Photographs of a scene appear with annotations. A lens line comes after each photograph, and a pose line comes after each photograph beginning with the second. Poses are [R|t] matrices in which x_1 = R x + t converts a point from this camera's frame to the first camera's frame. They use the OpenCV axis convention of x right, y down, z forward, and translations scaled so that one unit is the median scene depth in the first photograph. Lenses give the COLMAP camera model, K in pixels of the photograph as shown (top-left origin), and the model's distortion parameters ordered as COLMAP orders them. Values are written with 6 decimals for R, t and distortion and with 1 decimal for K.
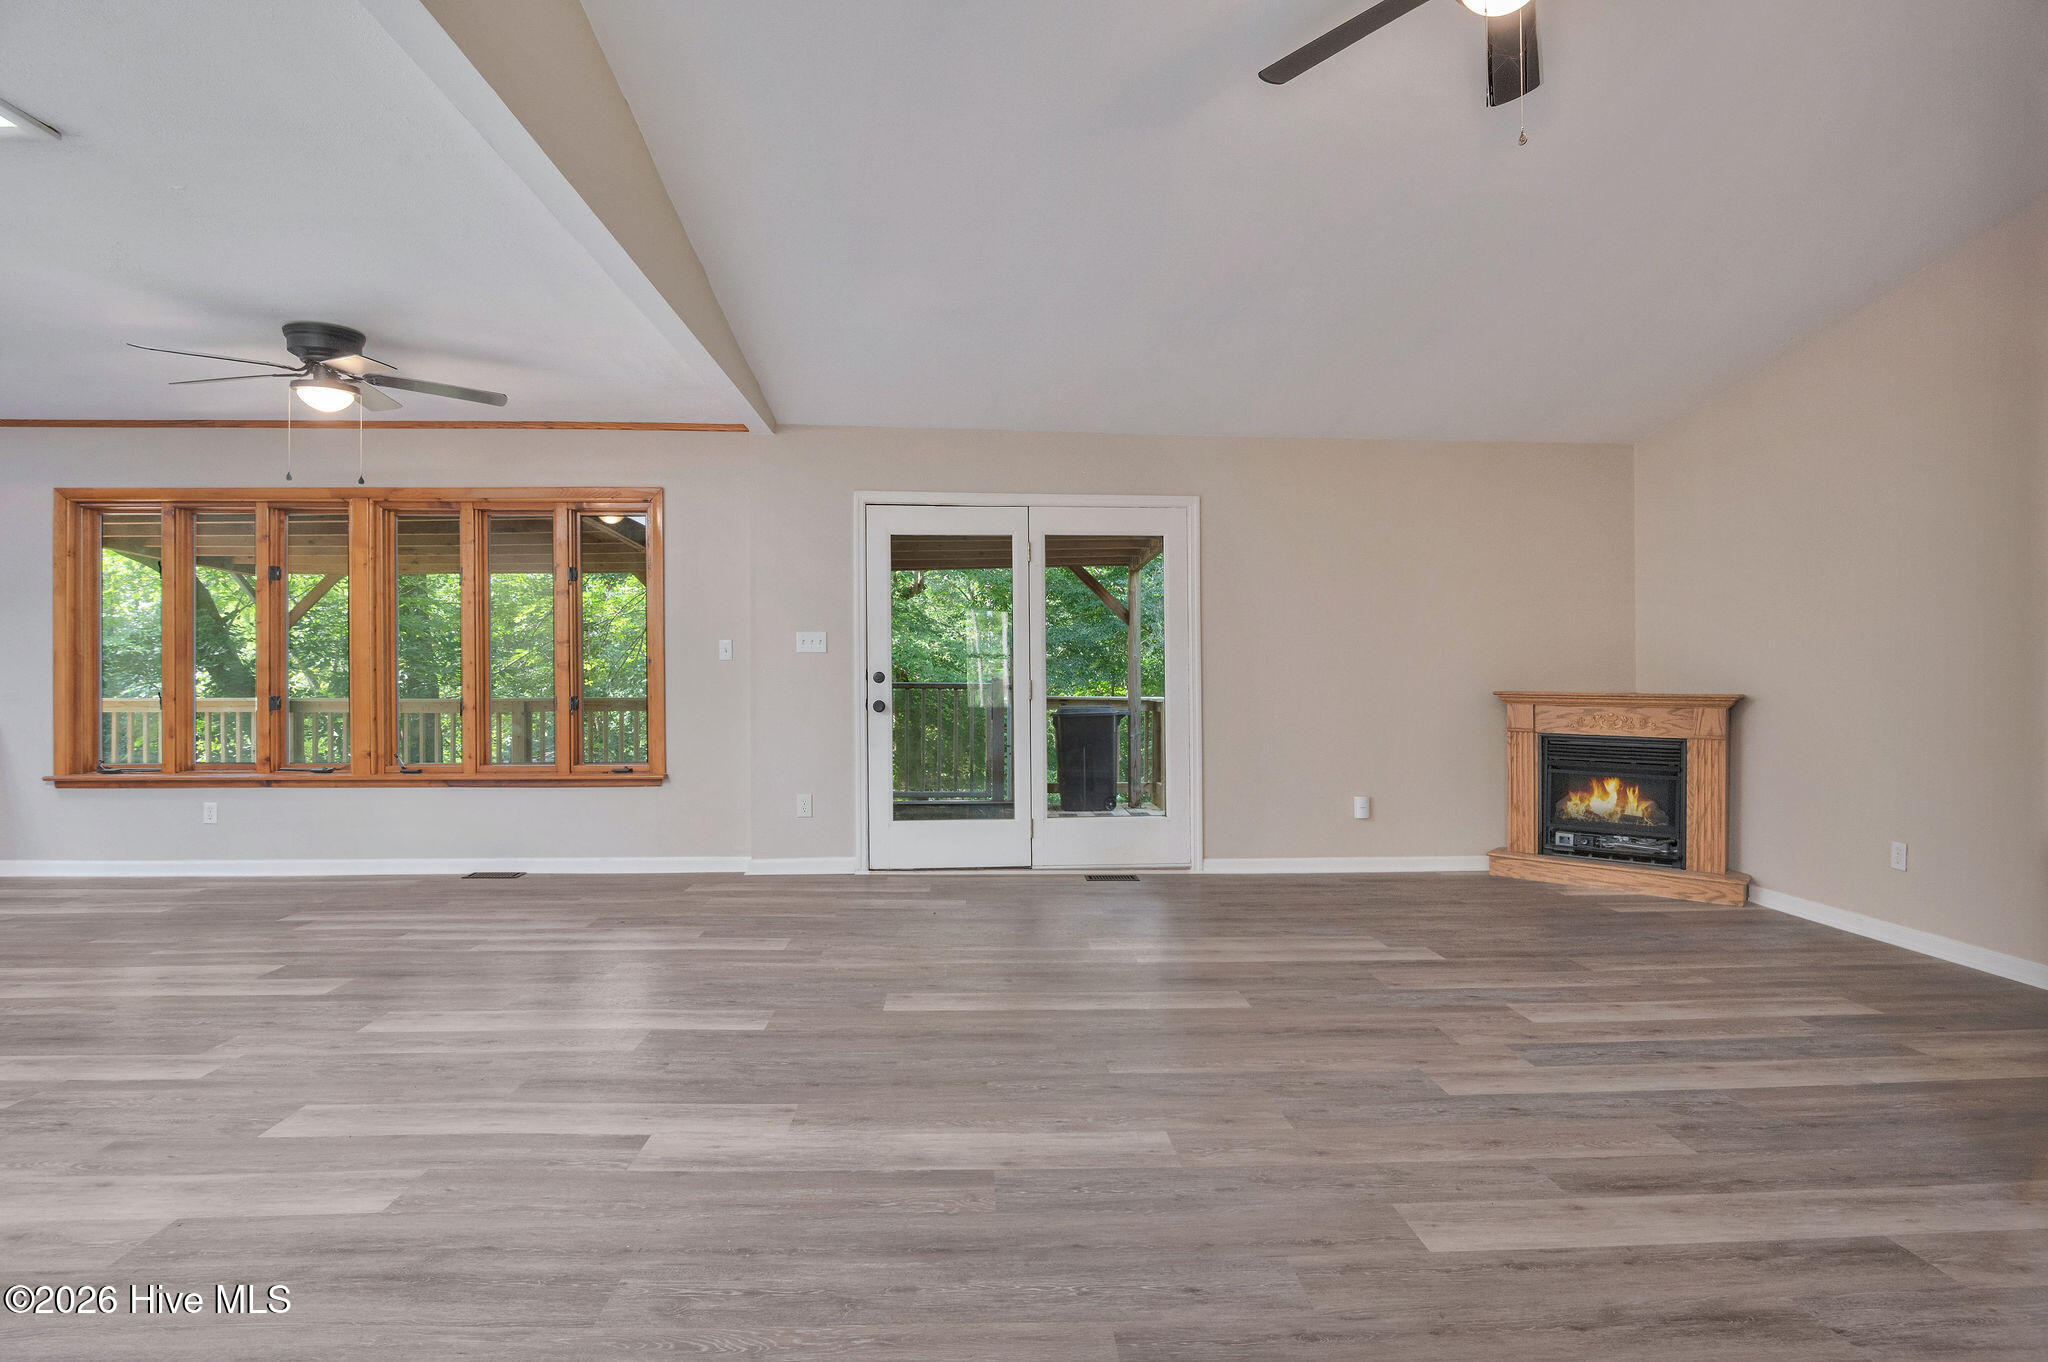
lens RADIAL K [[1007.9, 0, 1029.3], [0, 1007.9, 681.0], [0, 0, 1]] dist [-0.020081, -0.000137]
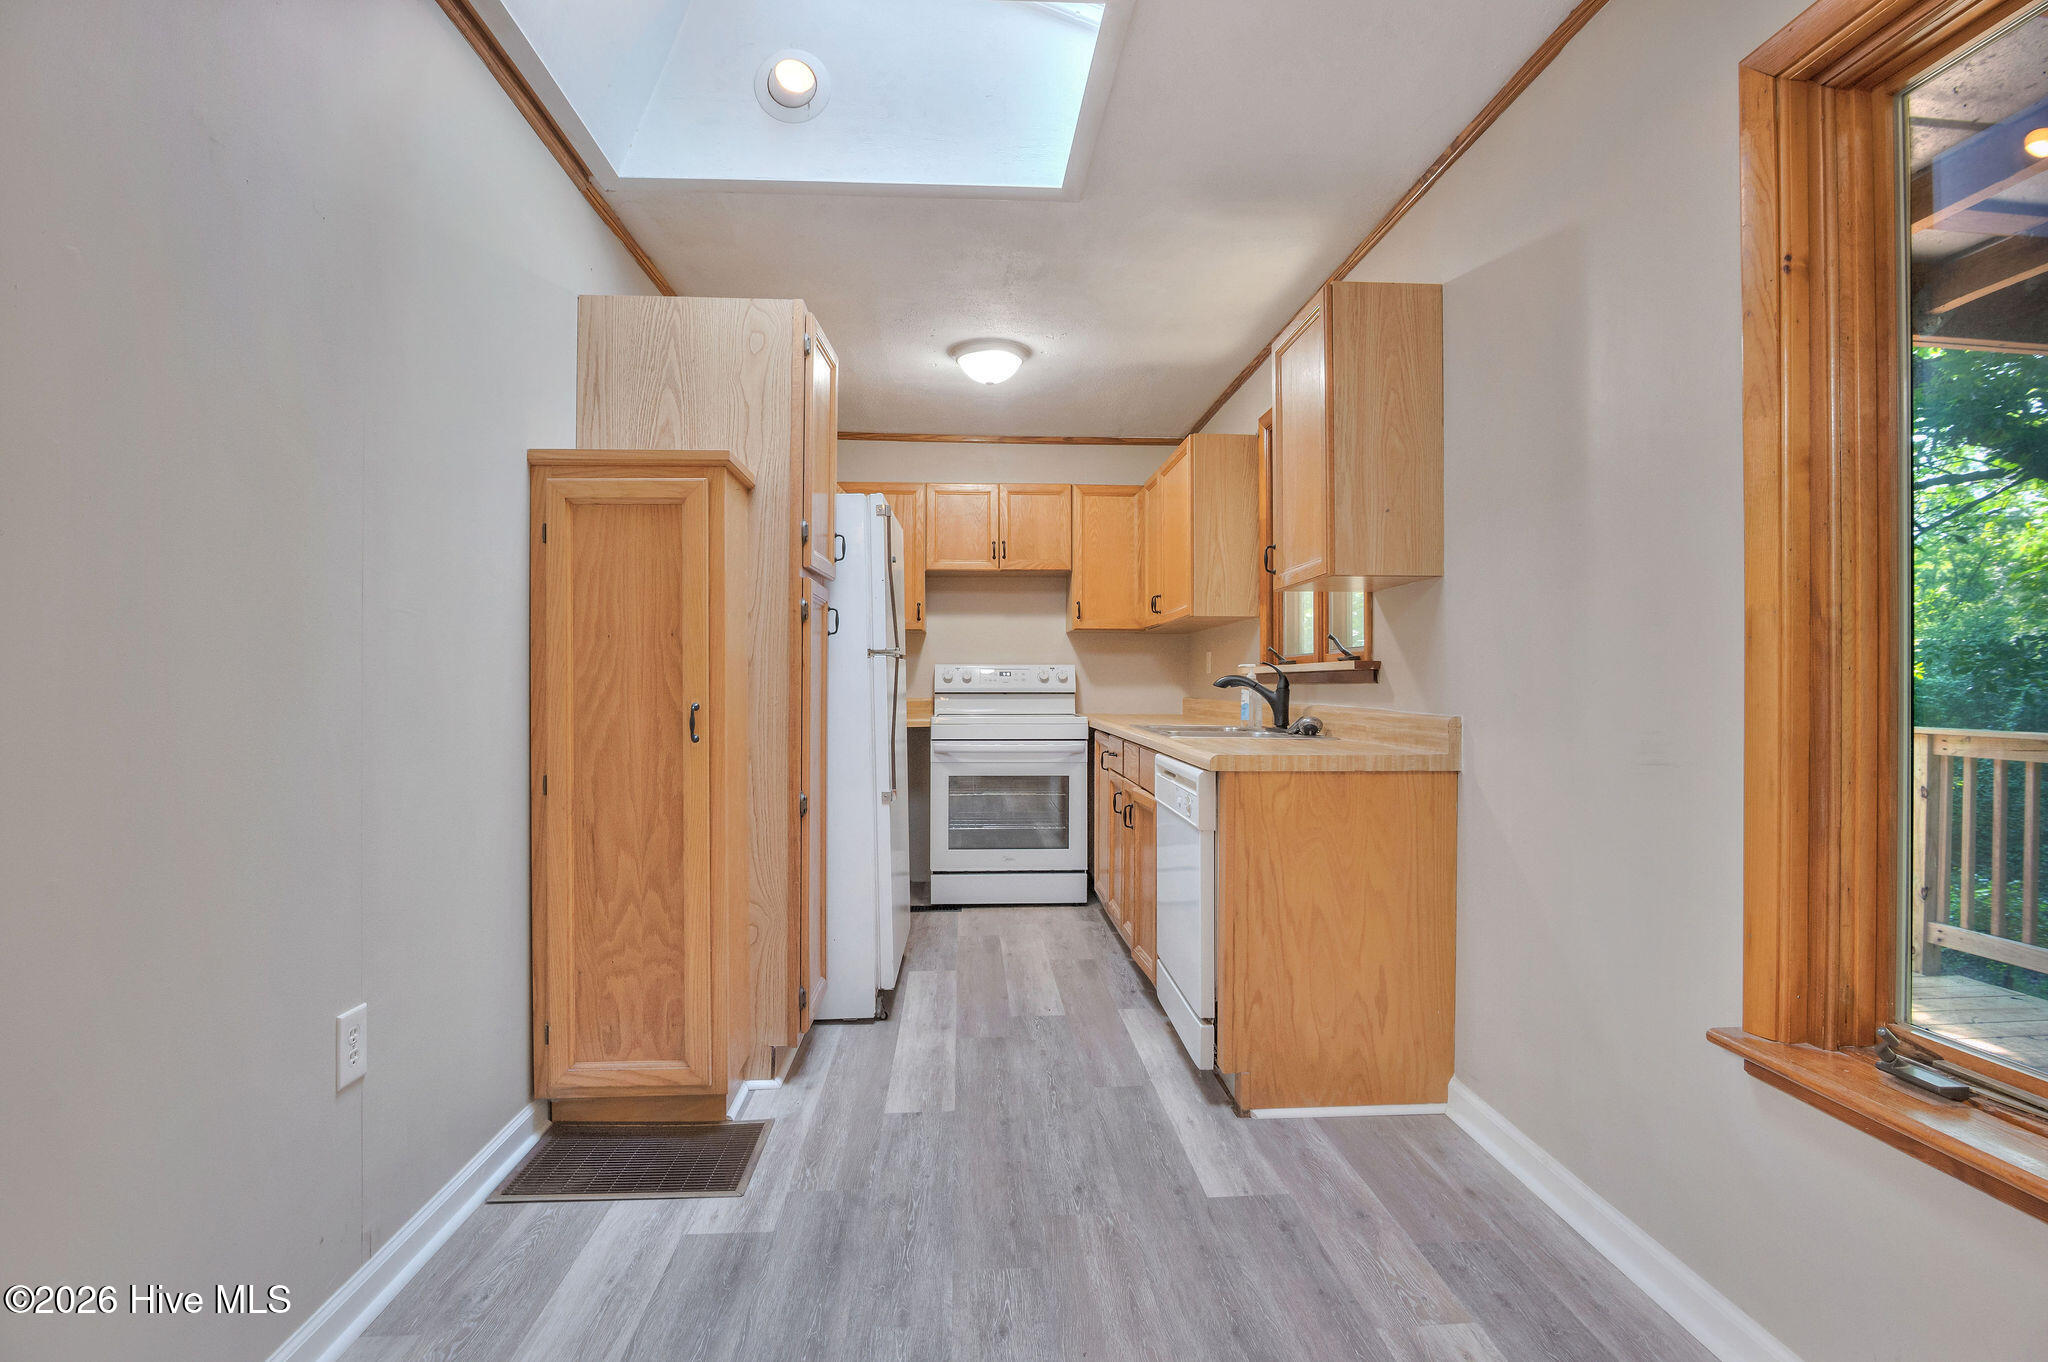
lens RADIAL K [[1007.9, 0, 1040.9], [0, 1007.9, 678.7], [0, 0, 1]] dist [-0.020081, -0.000137]
pose [[0.016347, -0.001189, -0.999866, -0.964946], [-0.004021, 0.999991, -0.001255, -0.011672], [0.999858, 0.004041, 0.016342, 1.093228]]
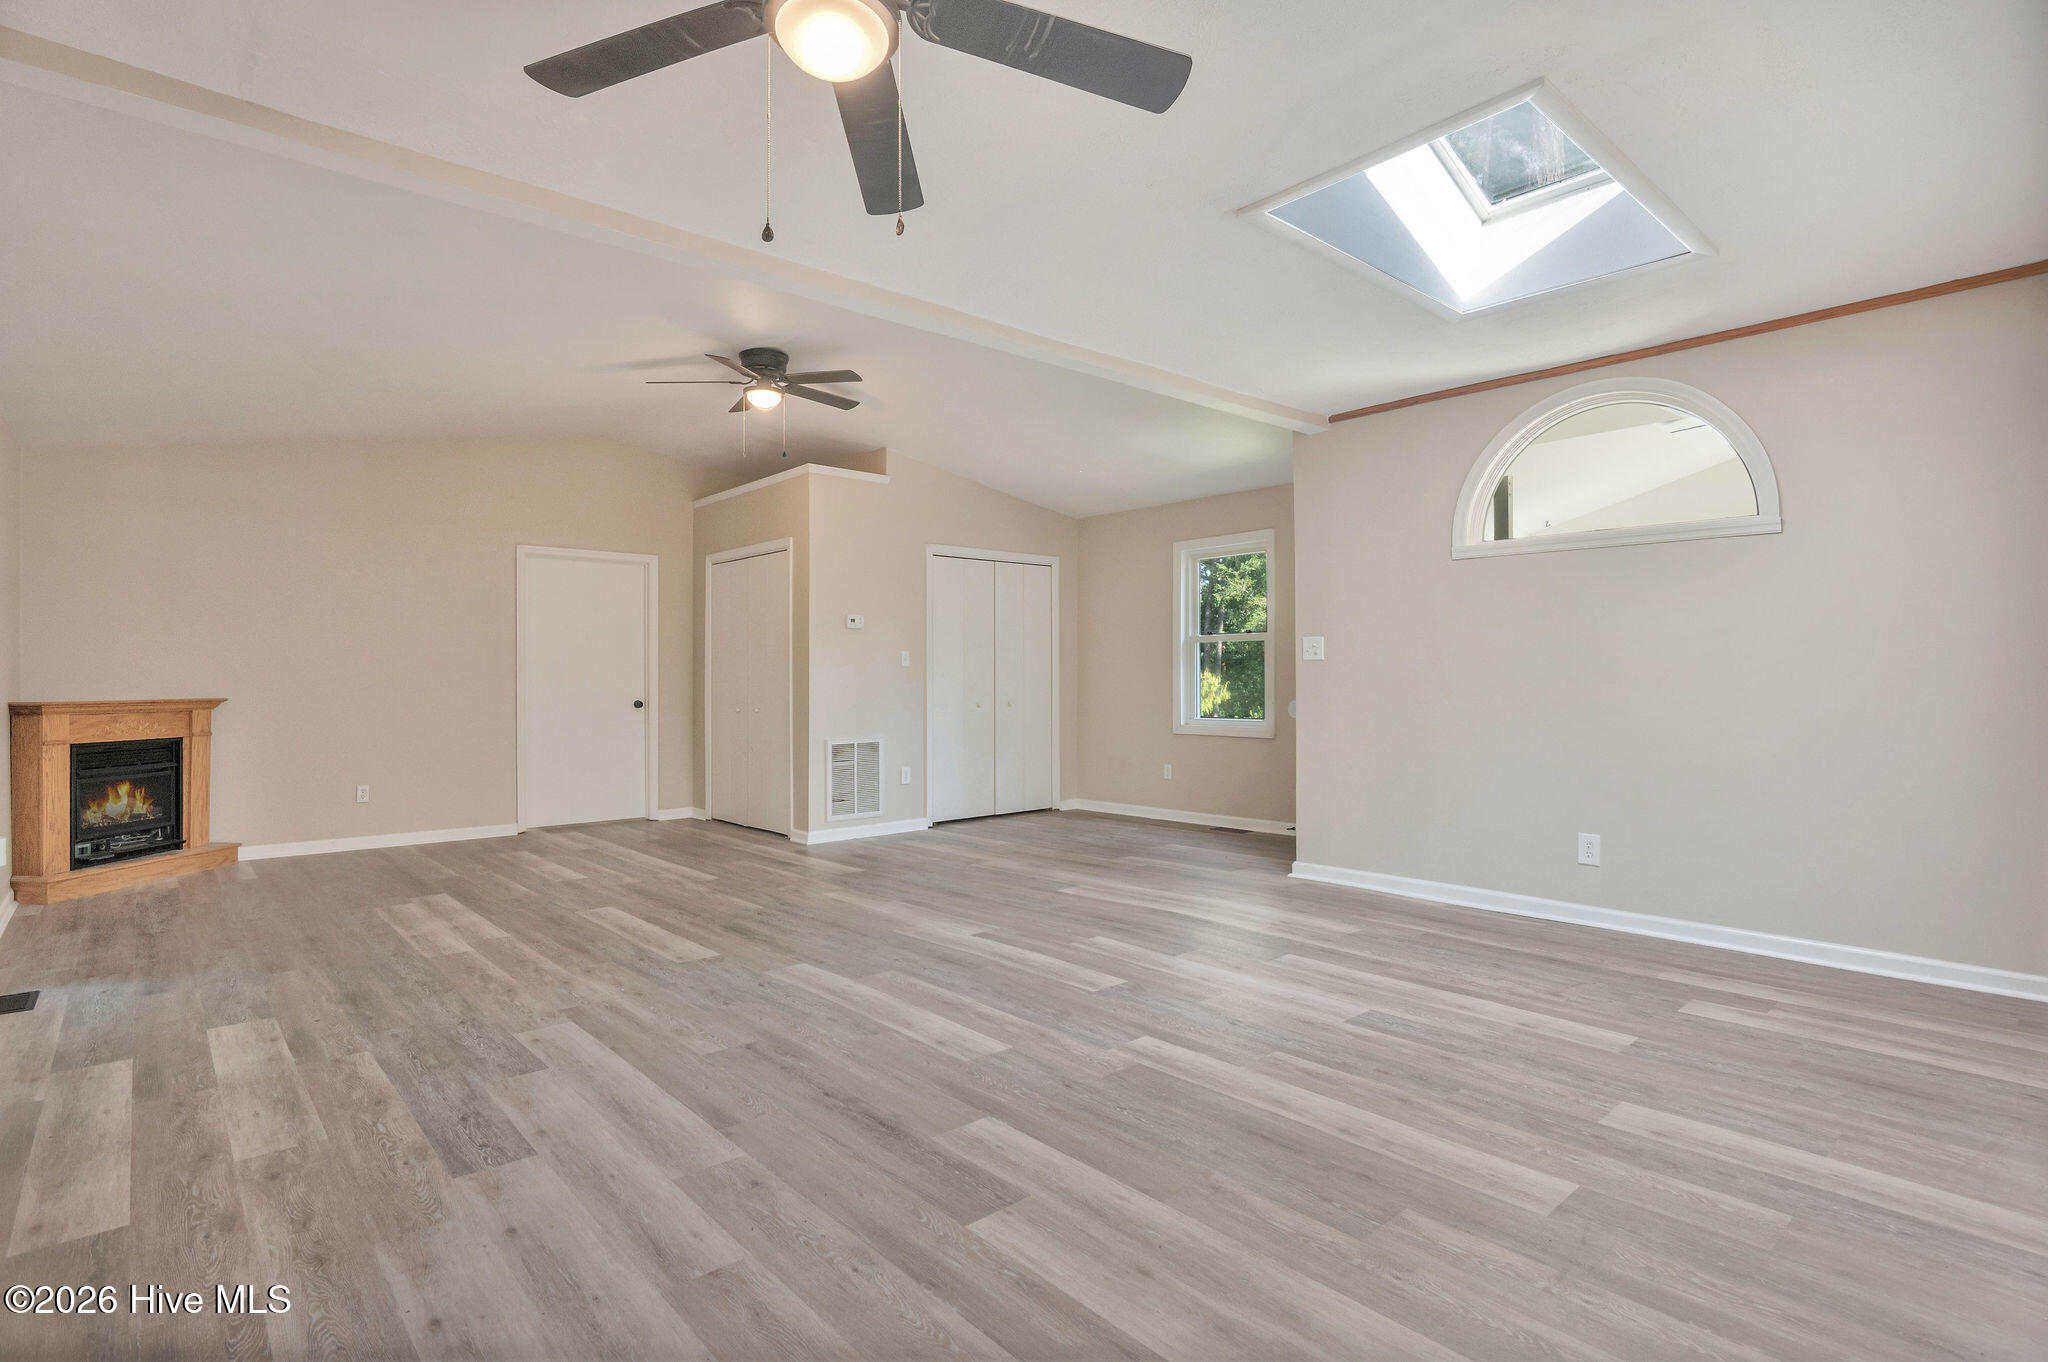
lens RADIAL K [[1007.9, 0, 1028.9], [0, 1007.9, 681.9], [0, 0, 1]] dist [-0.020081, -0.000137]
pose [[-0.623387, -0.001528, 0.781912, -1.145518], [0.010407, 0.999893, 0.010251, -0.011177], [-0.781844, 0.014528, -0.623305, 1.257567]]
